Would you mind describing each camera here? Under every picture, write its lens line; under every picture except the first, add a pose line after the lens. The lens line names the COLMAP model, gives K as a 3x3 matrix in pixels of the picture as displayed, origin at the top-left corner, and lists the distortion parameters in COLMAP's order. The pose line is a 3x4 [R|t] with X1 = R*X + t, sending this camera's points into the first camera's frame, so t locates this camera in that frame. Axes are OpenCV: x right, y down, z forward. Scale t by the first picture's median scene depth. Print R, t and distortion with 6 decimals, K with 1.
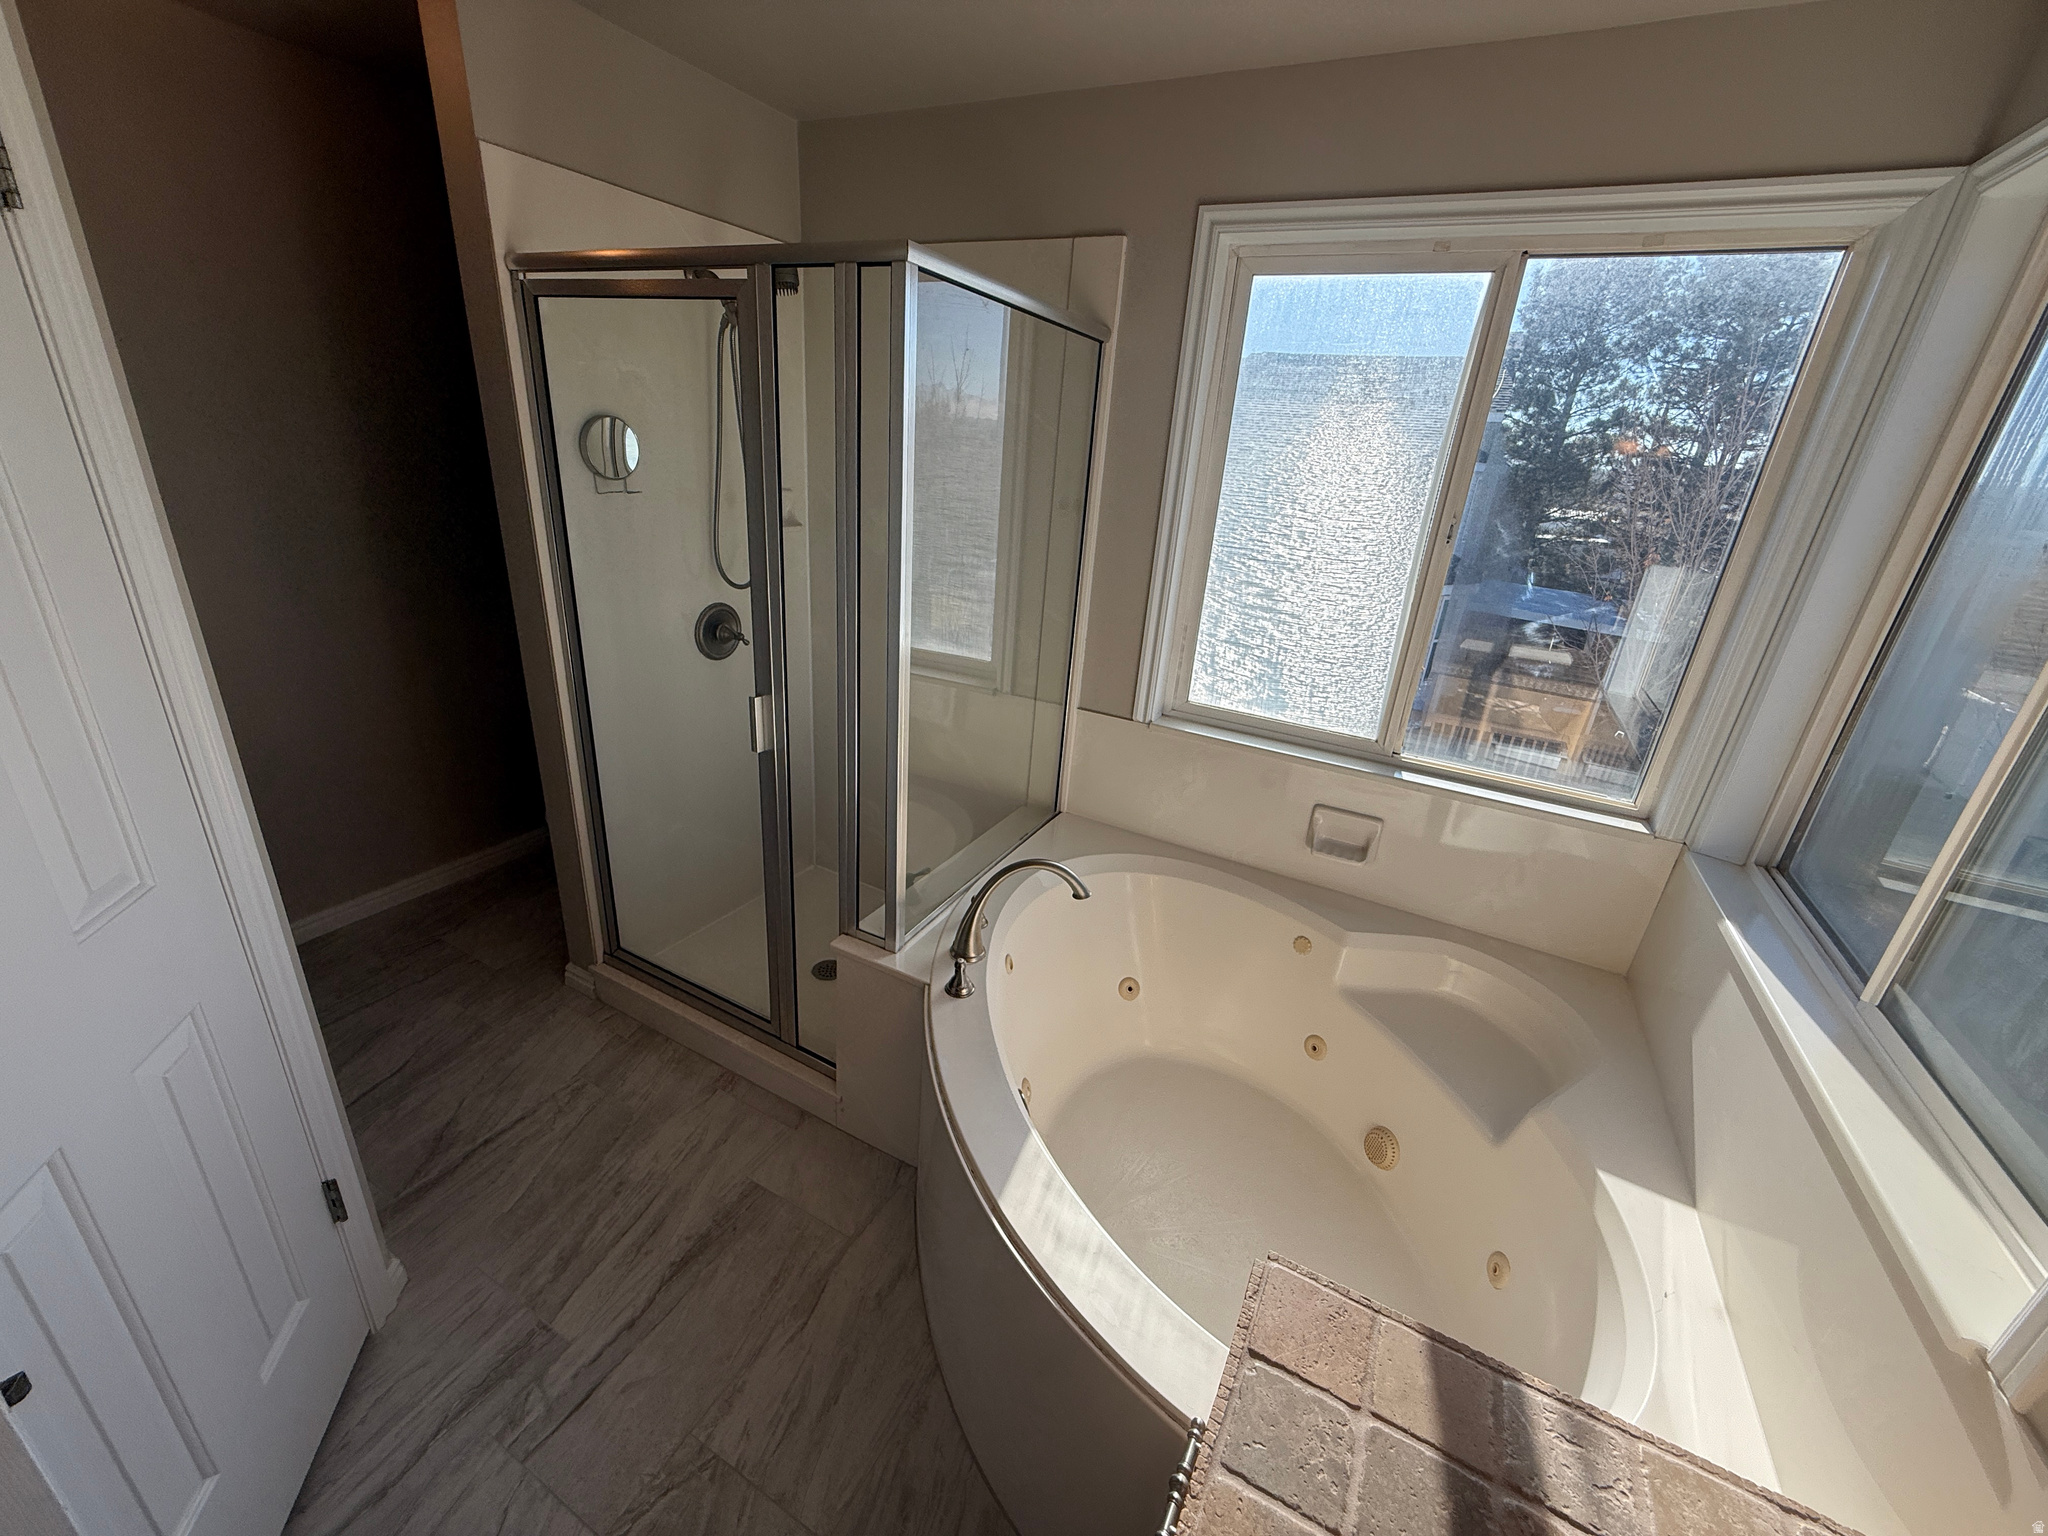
lens RADIAL K [[816.8, 0, 1022.5], [0, 816.8, 768.9], [0, 0, 1]] dist [0.001333, -0.000157]
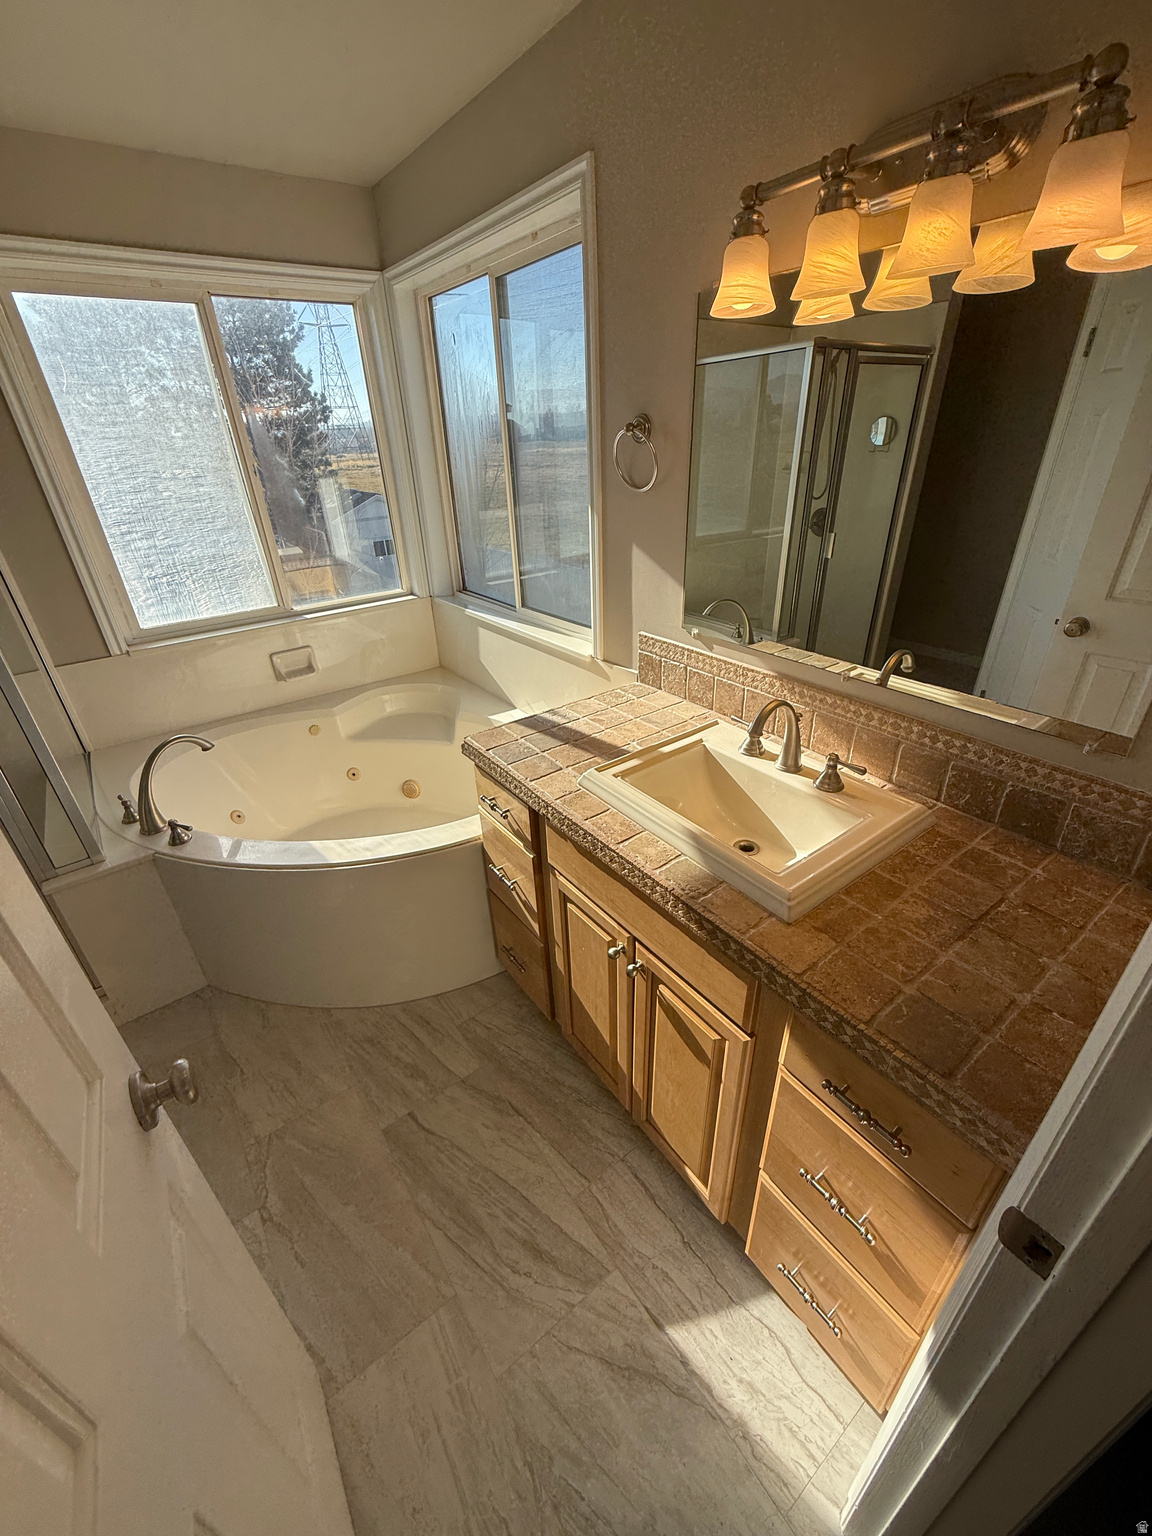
lens RADIAL K [[612.6, 0, 570.9], [0, 612.6, 762.8], [0, 0, 1]] dist [0.001333, -0.000157]
pose [[0.431350, -0.507291, 0.746052, -0.434093], [0.401012, 0.848567, 0.345142, 0.048941], [-0.808163, 0.150299, 0.569459, -0.156972]]
